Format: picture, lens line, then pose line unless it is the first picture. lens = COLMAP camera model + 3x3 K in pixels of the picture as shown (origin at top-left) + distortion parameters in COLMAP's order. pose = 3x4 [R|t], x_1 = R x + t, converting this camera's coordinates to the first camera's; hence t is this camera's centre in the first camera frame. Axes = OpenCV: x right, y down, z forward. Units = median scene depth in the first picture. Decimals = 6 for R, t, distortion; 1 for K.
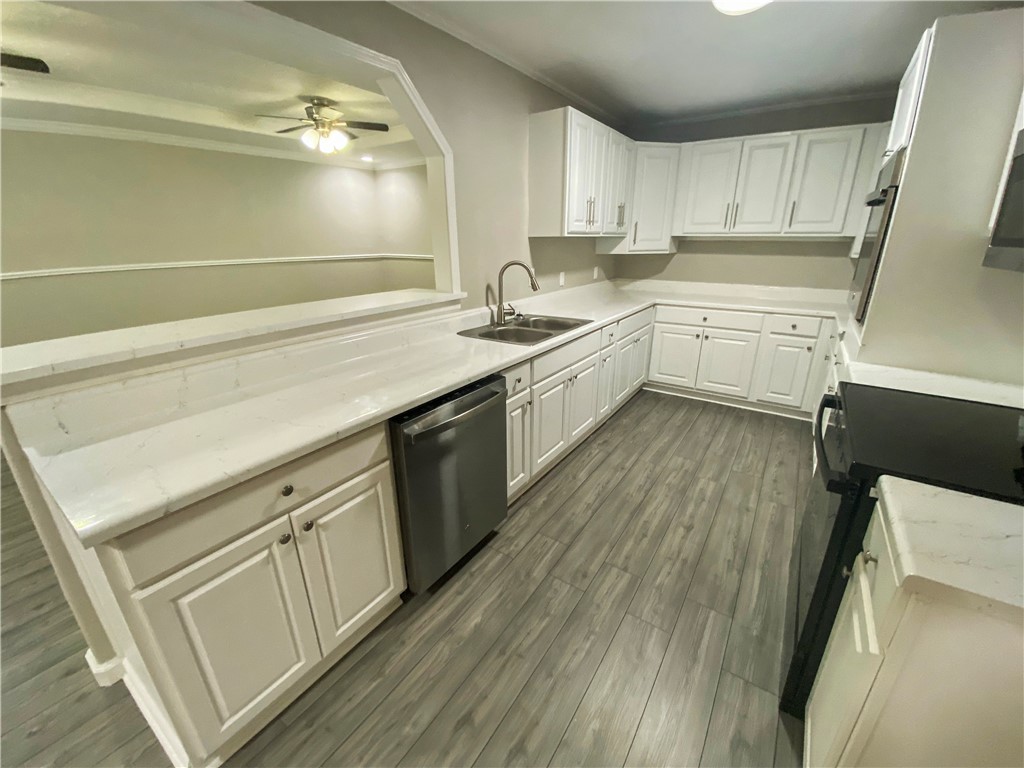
lens RADIAL K [[410.4, 0, 509.8], [0, 410.4, 384.3], [0, 0, 1]] dist [0.027839, -0.026131]
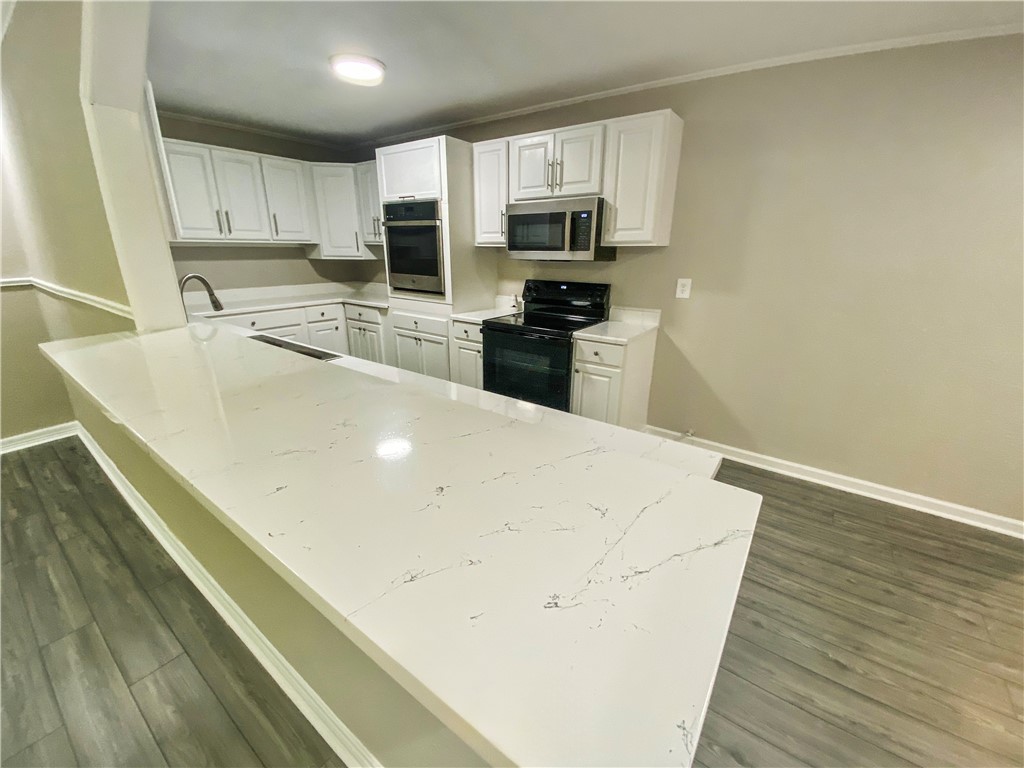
lens RADIAL K [[416.9, 0, 509.8], [0, 416.9, 385.4], [0, 0, 1]] dist [0.033108, -0.023723]
pose [[0.030363, -0.311916, 0.949624, -0.696514], [0.323223, 0.902081, 0.285965, -0.146494], [-0.945835, 0.298258, 0.128209, 0.412901]]
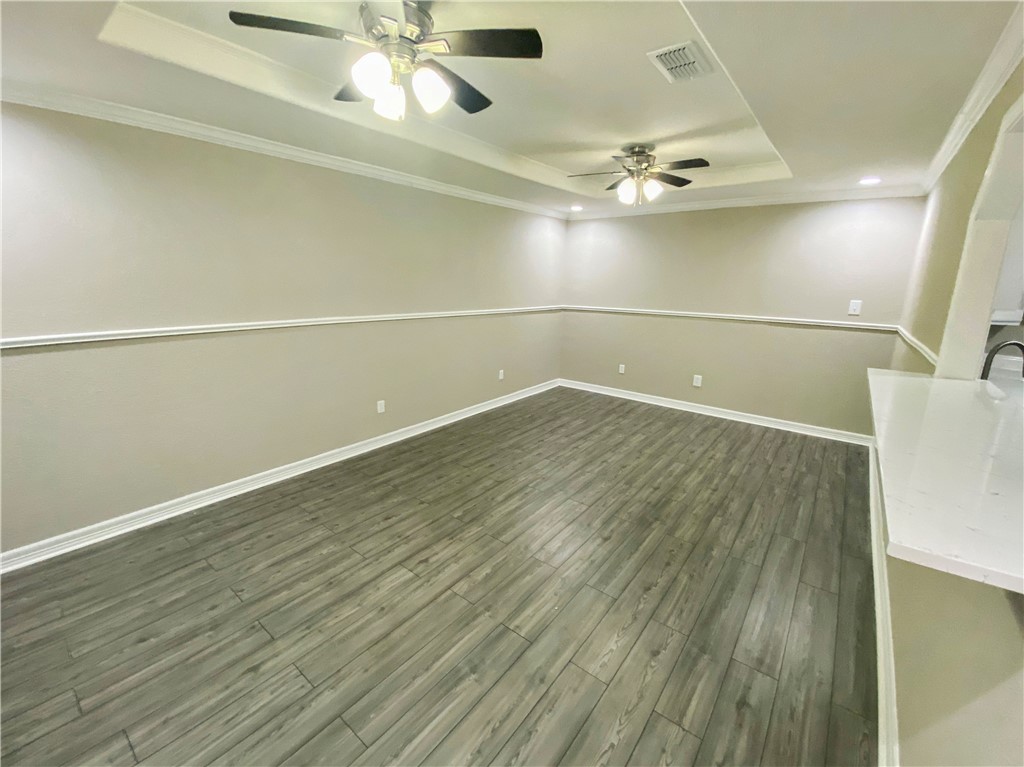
lens RADIAL K [[416.9, 0, 509.8], [0, 416.9, 384.9], [0, 0, 1]] dist [0.033108, -0.023723]
pose [[0.997477, 0.042377, -0.056961, -0.869313], [-0.047796, 0.994096, -0.097414, -0.085926], [0.052496, 0.099891, 0.993613, 0.152663]]
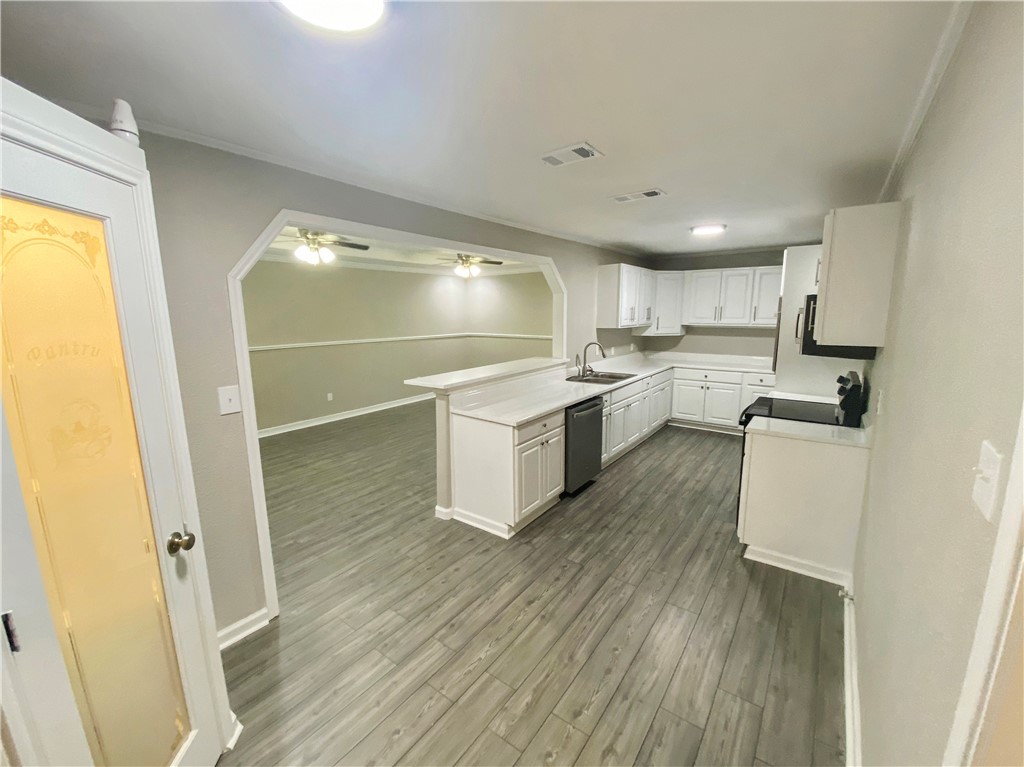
lens RADIAL K [[416.9, 0, 509.8], [0, 416.9, 384.9], [0, 0, 1]] dist [0.033108, -0.023723]
pose [[0.999343, 0.004860, -0.035915, -0.278566], [-0.010756, 0.986095, -0.165832, 0.189869], [0.034610, 0.166109, 0.985500, -0.767172]]
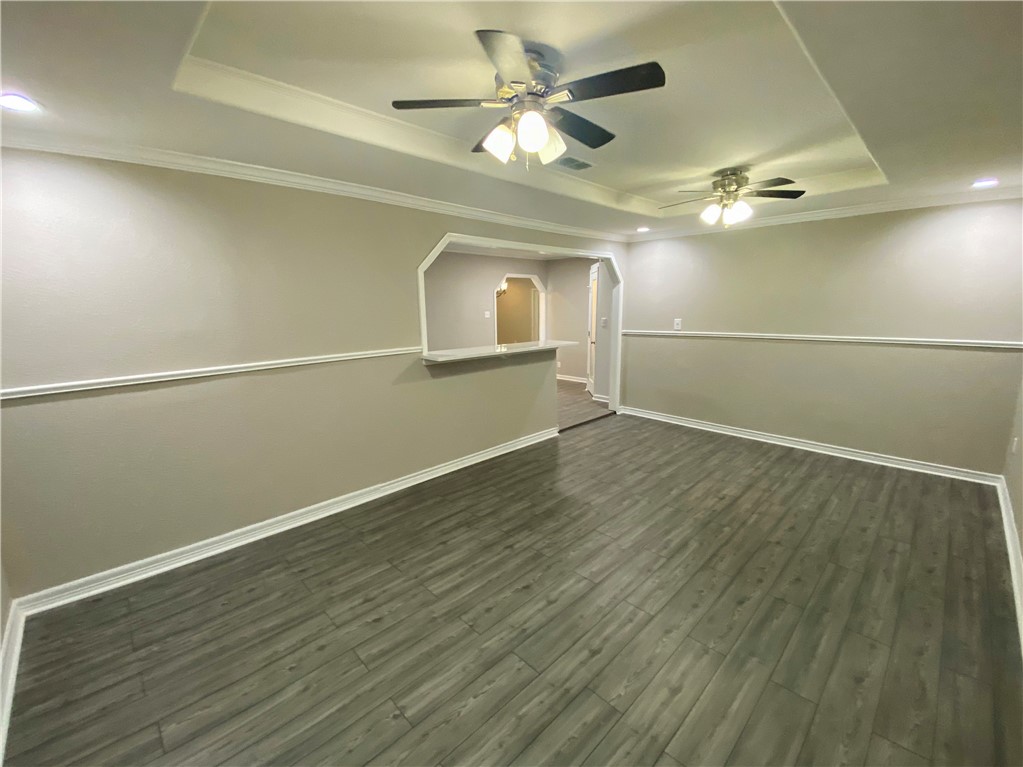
lens RADIAL K [[419.4, 0, 510.6], [0, 419.4, 384.6], [0, 0, 1]] dist [0.030177, -0.025635]
pose [[-0.980432, -0.015583, 0.196242, -0.703620], [0.087365, 0.858873, 0.504682, -0.794107], [-0.176411, 0.511951, -0.840705, 2.075575]]
